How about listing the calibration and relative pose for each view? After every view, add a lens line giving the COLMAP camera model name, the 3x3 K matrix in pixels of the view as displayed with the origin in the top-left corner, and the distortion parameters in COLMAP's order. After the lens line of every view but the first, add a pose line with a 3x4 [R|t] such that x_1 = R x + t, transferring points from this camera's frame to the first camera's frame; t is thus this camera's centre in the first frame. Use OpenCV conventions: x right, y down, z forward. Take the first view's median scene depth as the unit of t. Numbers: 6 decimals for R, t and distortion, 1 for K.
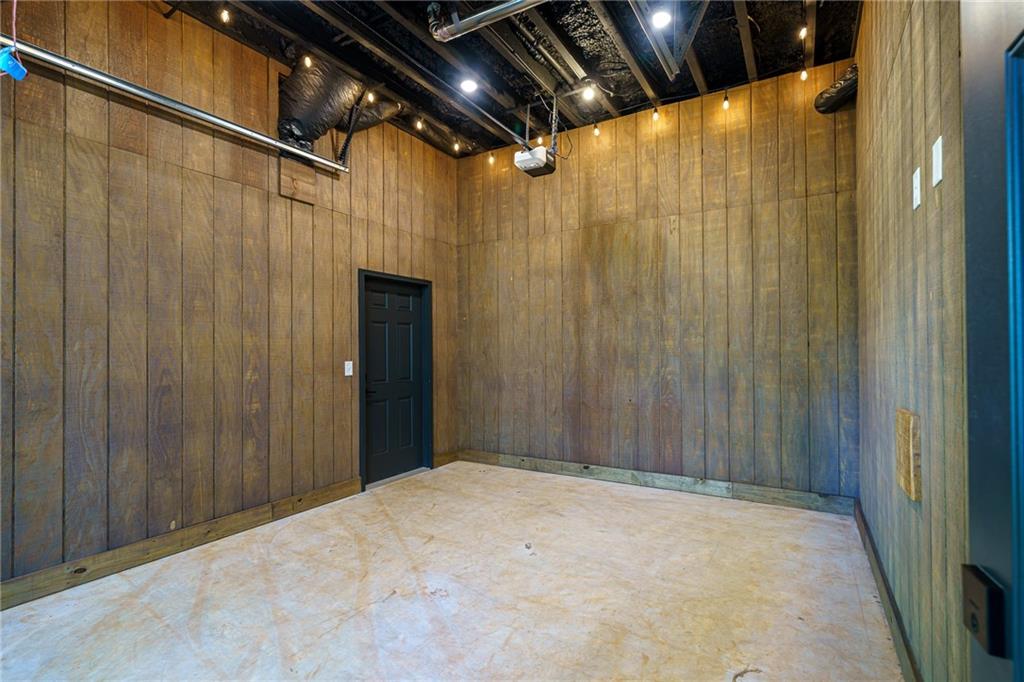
lens RADIAL K [[485.9, 0, 515.8], [0, 485.9, 344.0], [0, 0, 1]] dist [0.000184, 0.000133]
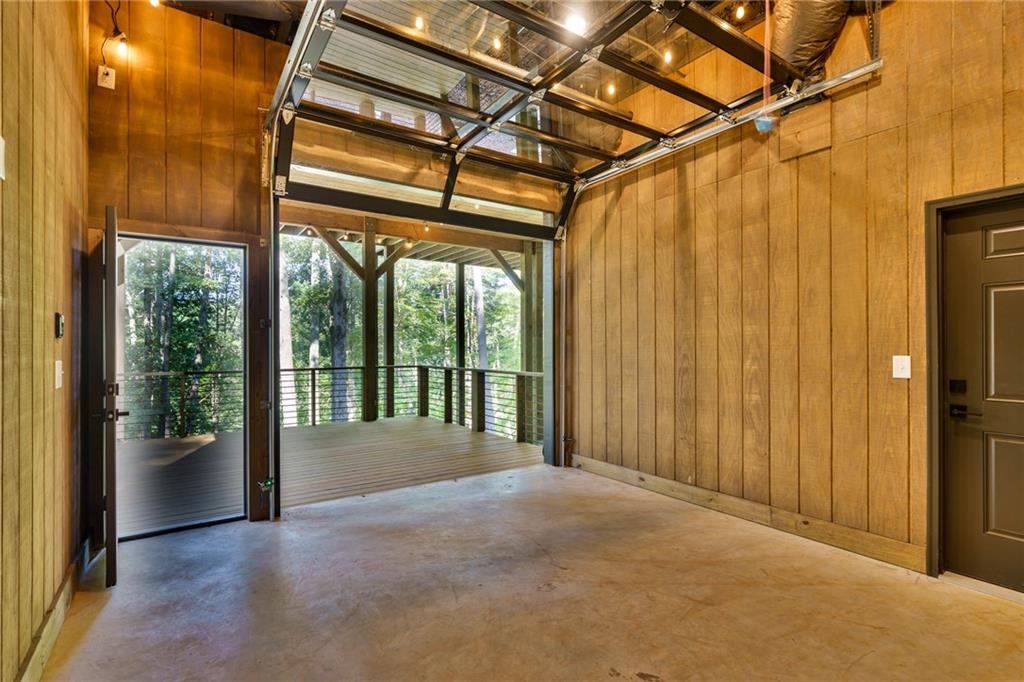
lens RADIAL K [[485.9, 0, 516.1], [0, 485.9, 345.3], [0, 0, 1]] dist [0.000184, 0.000133]
pose [[-0.409288, 0.001976, -0.912403, 0.693933], [0.009866, 0.999949, -0.002261, 0.028901], [0.912352, -0.009927, -0.409286, 1.245814]]
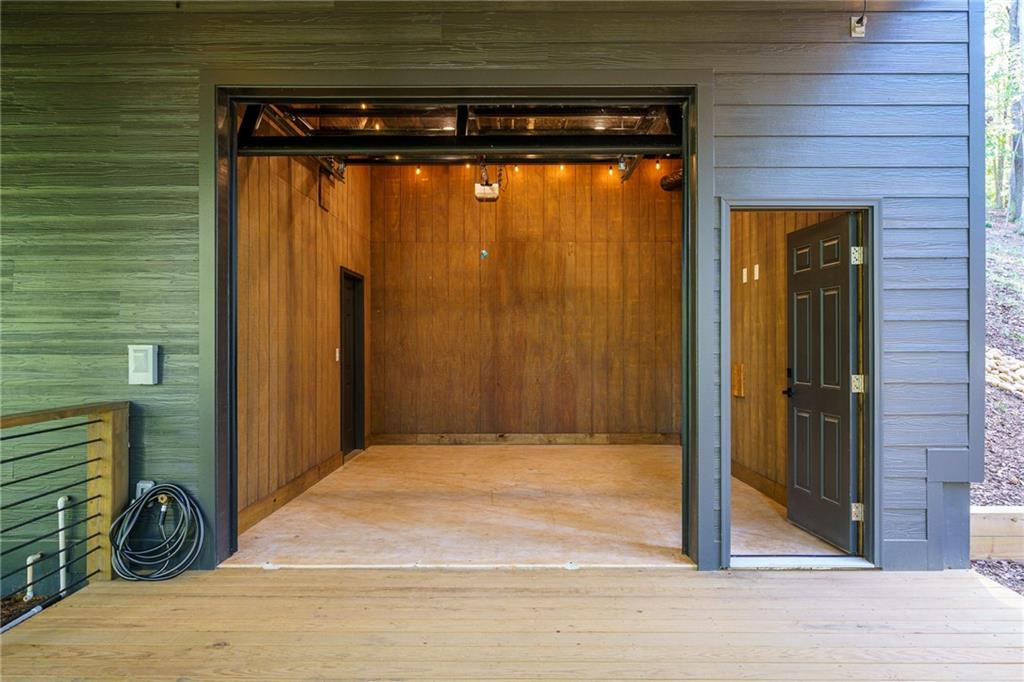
lens RADIAL K [[709.7, 0, 512.1], [0, 709.7, 341.3], [0, 0, 1]] dist [0.003942, 0.000084]
pose [[0.858424, 0.008533, 0.512869, -0.780905], [-0.008858, 0.999959, -0.001811, 0.016489], [-0.512864, -0.002988, 0.858465, -0.578918]]
